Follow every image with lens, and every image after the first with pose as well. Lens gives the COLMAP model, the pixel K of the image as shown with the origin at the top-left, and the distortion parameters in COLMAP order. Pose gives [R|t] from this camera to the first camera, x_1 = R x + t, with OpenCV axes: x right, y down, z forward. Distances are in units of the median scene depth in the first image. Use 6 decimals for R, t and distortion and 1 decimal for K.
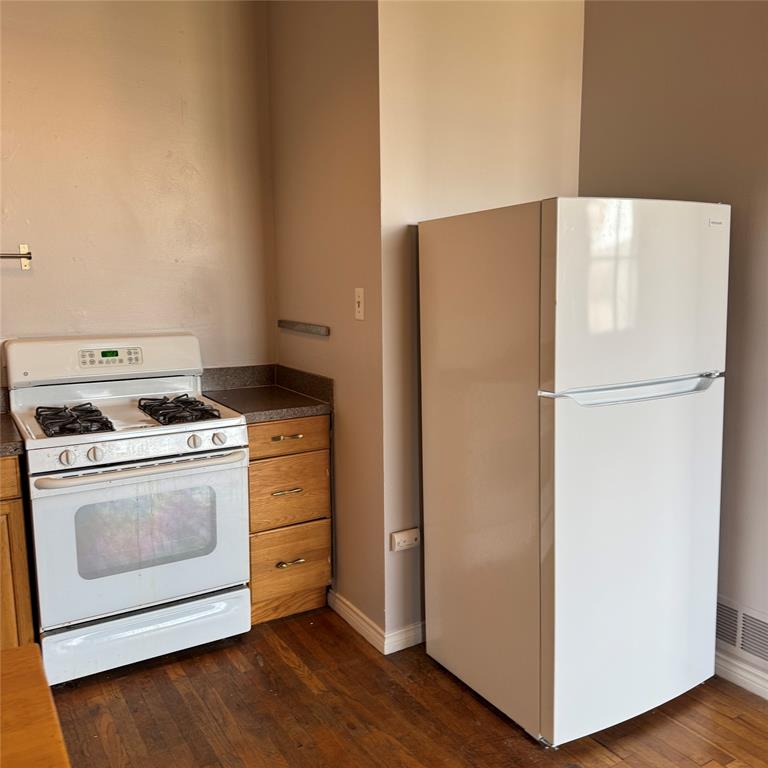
lens RADIAL K [[706.2, 0, 394.7], [0, 706.2, 380.3], [0, 0, 1]] dist [0.149268, -0.263066]
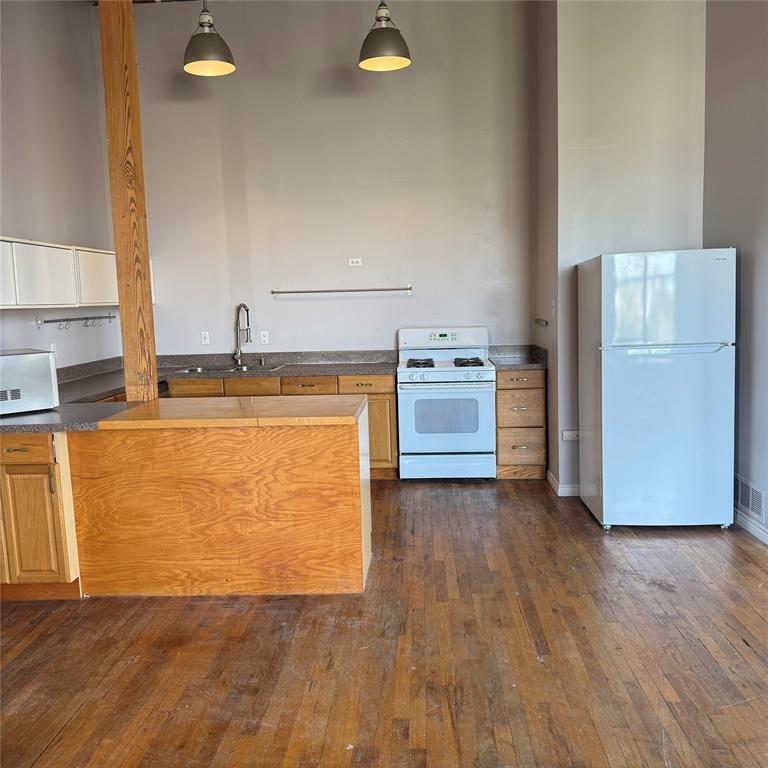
lens RADIAL K [[706.2, 0, 394.7], [0, 706.2, 380.3], [0, 0, 1]] dist [0.149268, -0.263066]
pose [[0.829328, 0.041891, -0.557190, 0.642320], [-0.053953, 0.998530, -0.005232, 0.113479], [0.556151, 0.034401, 0.830369, -0.768070]]
